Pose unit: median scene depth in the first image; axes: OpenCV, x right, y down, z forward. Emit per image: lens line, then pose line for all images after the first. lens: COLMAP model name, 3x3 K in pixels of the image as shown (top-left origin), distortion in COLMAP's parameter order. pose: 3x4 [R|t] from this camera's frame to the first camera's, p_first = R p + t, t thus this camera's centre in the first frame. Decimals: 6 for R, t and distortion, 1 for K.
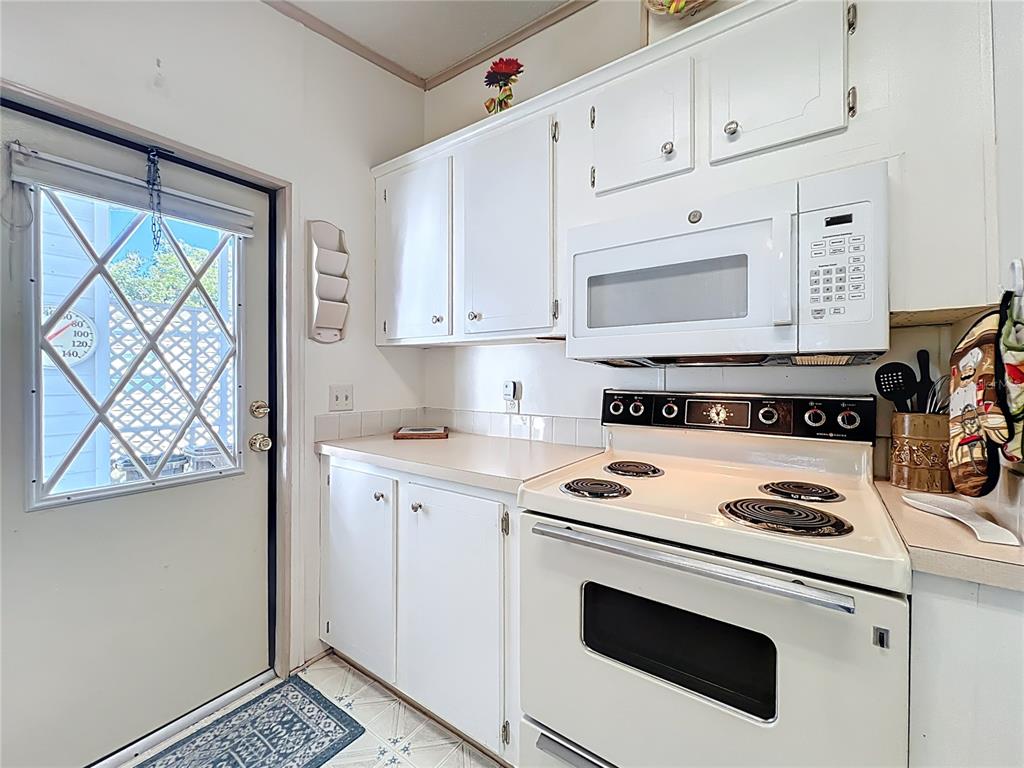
lens RADIAL K [[425.8, 0, 509.0], [0, 425.8, 376.5], [0, 0, 1]] dist [-0.000424, 0.000036]
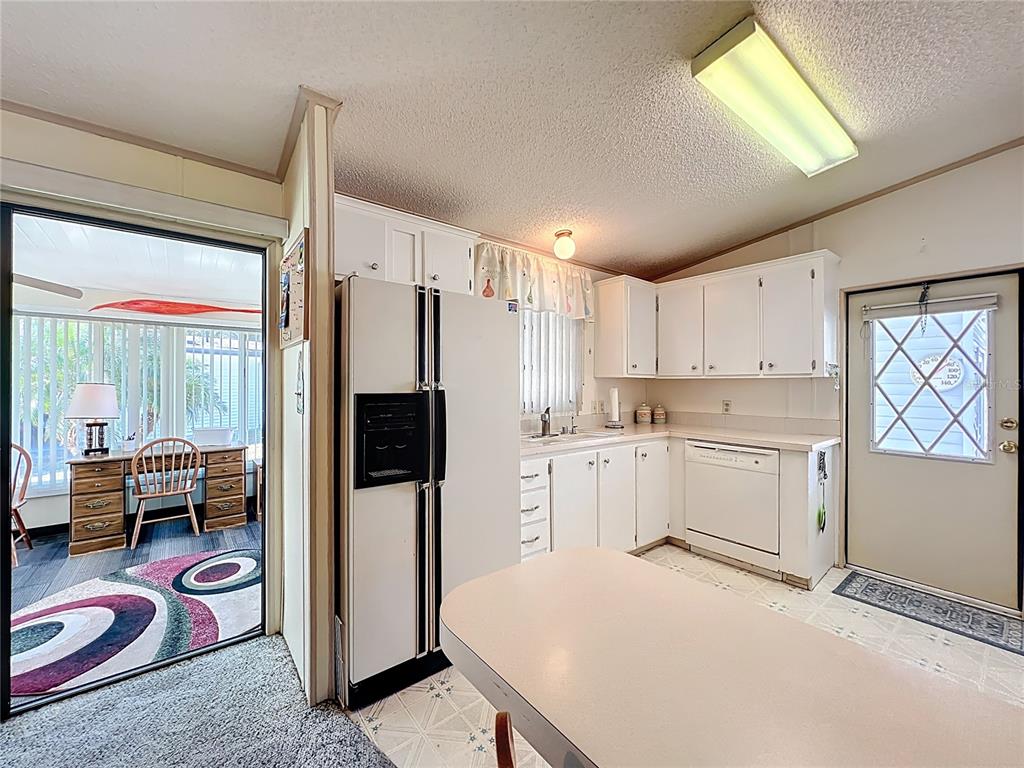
lens RADIAL K [[412.1, 0, 509.8], [0, 412.1, 382.4], [0, 0, 1]] dist [-0.001130, 0.000448]
pose [[-0.273974, -0.002855, -0.961733, 1.396986], [-0.008786, 0.999961, -0.000466, -0.055548], [0.961697, 0.008322, -0.273989, -0.284949]]
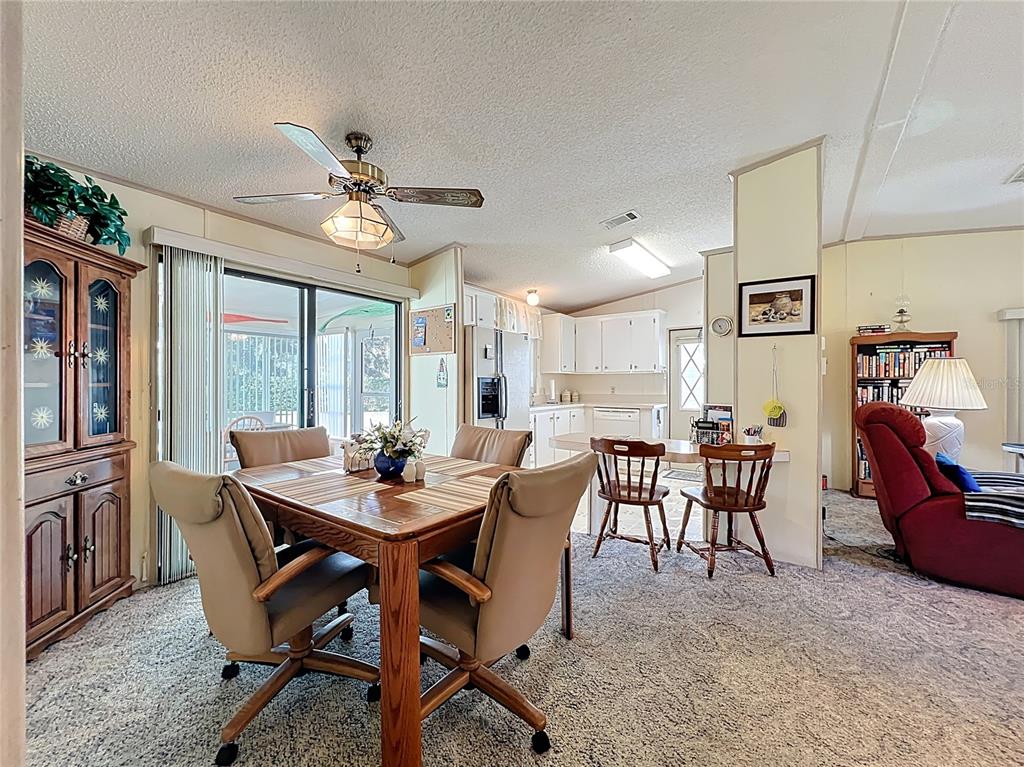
lens RADIAL K [[414.7, 0, 510.5], [0, 414.7, 379.1], [0, 0, 1]] dist [-0.001397, -0.000037]
pose [[0.005203, -0.010450, -0.999932, 2.937470], [-0.006410, 0.999925, -0.010483, 0.010572], [0.999966, 0.006464, 0.005135, -0.785723]]
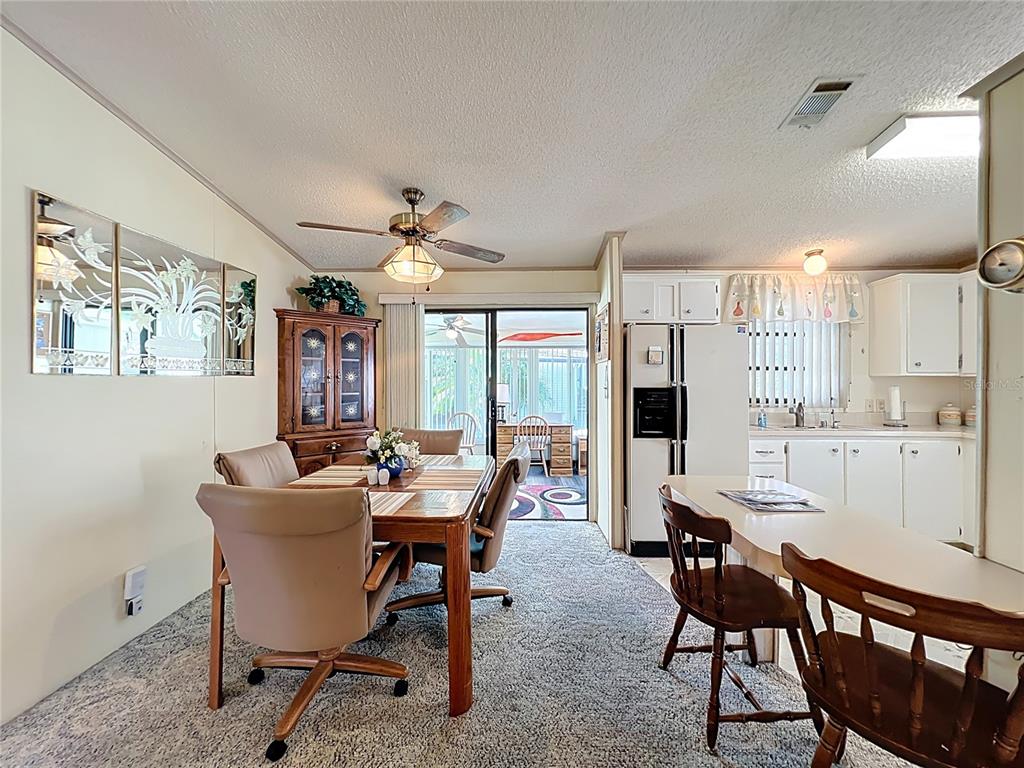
lens RADIAL K [[412.1, 0, 509.8], [0, 412.1, 382.4], [0, 0, 1]] dist [-0.001130, 0.000448]
pose [[-0.826285, -0.000666, -0.563252, 2.114791], [-0.003719, 0.999984, 0.004273, -0.055480], [0.563240, 0.005625, -0.826274, 0.363023]]
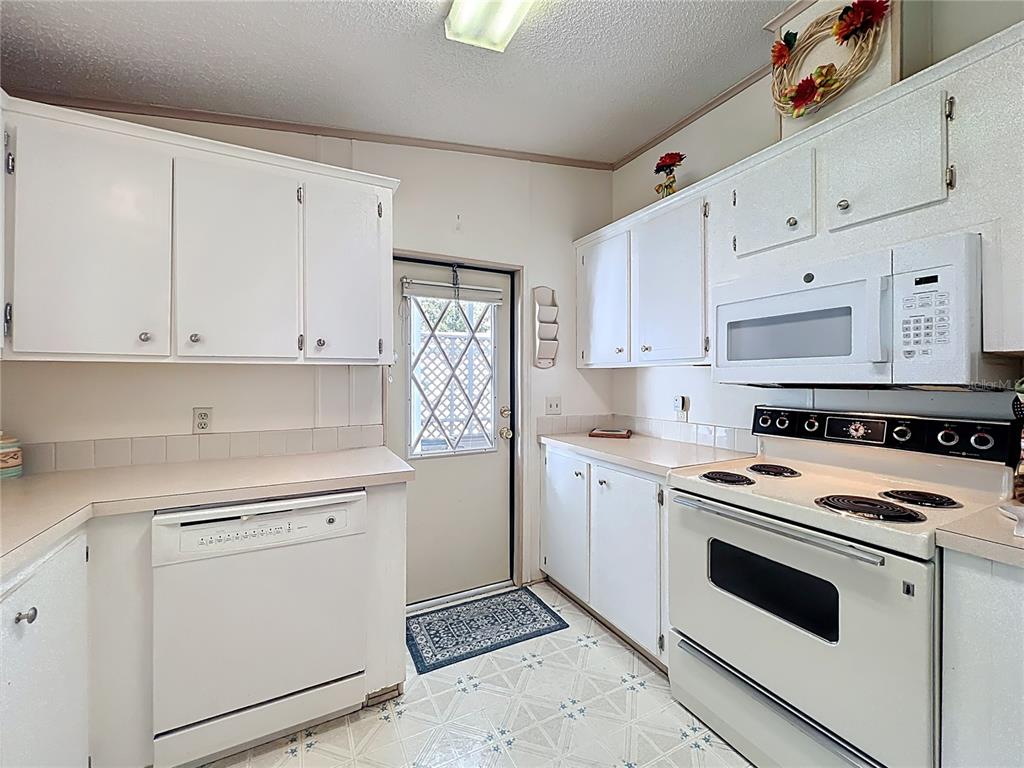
lens RADIAL K [[418.0, 0, 509.8], [0, 418.0, 376.4], [0, 0, 1]] dist [-0.000695, -0.000124]
pose [[0.891089, -0.003871, -0.453811, 0.151157], [-0.000644, 0.999952, -0.009795, -0.044578], [0.453827, 0.009021, 0.891044, -0.424556]]
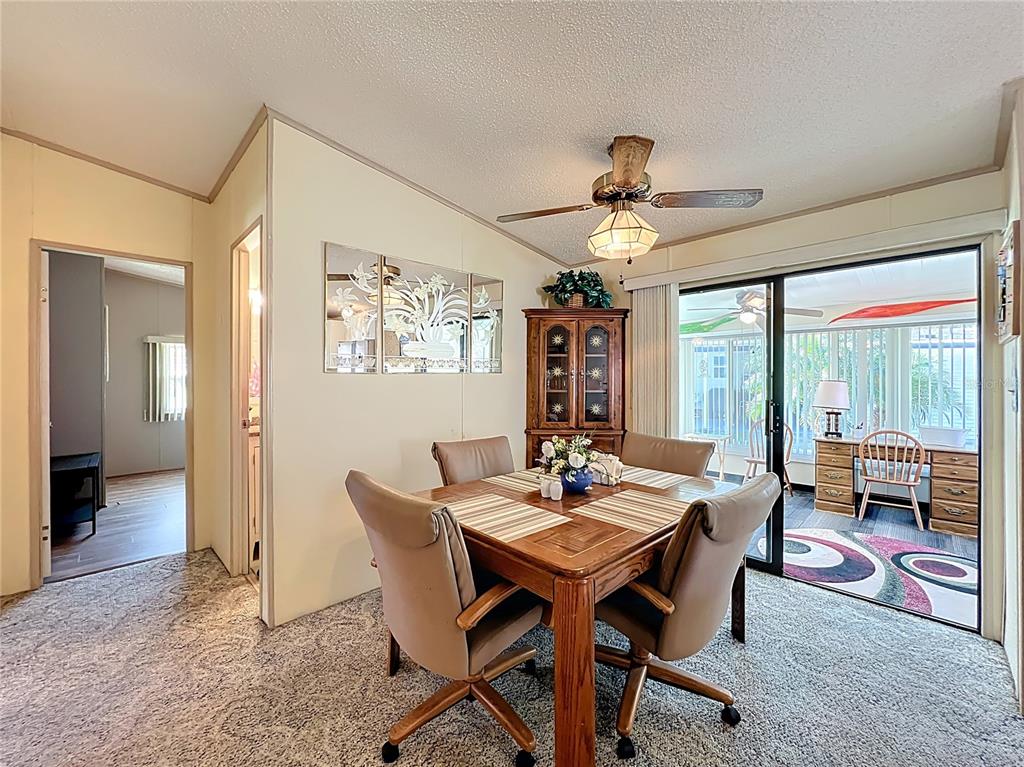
lens RADIAL K [[414.7, 0, 510.5], [0, 414.7, 379.1], [0, 0, 1]] dist [-0.001397, -0.000037]
pose [[-0.986738, -0.002929, 0.162295, 1.611804], [-0.002032, 0.999982, 0.005689, -0.055229], [-0.162309, 0.005283, -0.986726, 0.164074]]
